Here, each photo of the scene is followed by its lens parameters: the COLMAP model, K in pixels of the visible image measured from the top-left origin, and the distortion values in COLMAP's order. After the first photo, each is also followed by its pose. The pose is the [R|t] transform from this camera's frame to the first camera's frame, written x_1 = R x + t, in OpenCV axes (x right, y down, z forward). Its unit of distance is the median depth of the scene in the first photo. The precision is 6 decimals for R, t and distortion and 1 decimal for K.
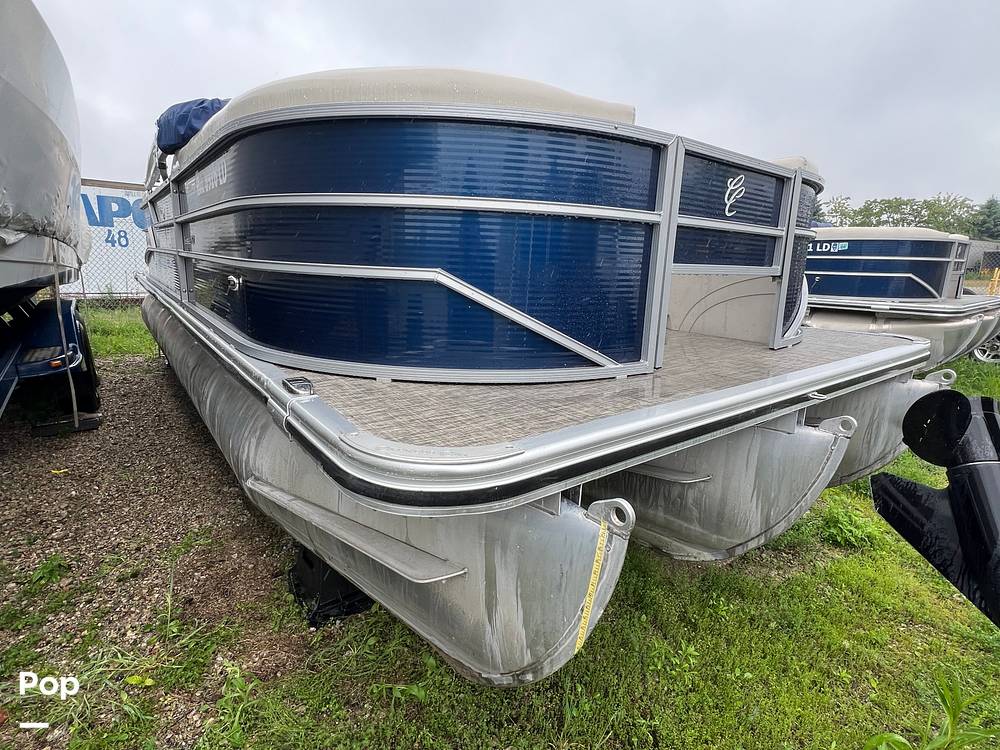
lens RADIAL K [[526.1, 0, 507.4], [0, 526.1, 377.3], [0, 0, 1]] dist [-0.006241, -0.001528]
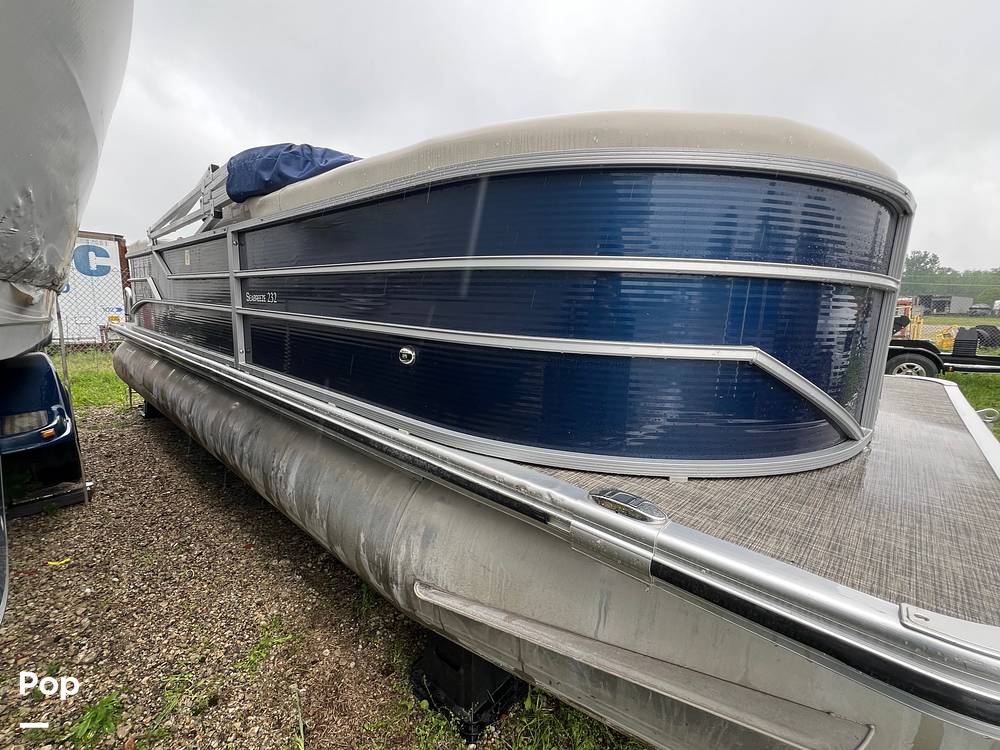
lens RADIAL K [[458.7, 0, 532.2], [0, 458.7, 374.9], [0, 0, 1]] dist [-0.003625, 0.000945]
pose [[0.984085, -0.041442, 0.172797, -0.324585], [0.050677, 0.997494, -0.049379, -0.075044], [-0.170318, 0.057350, 0.983719, 0.178511]]
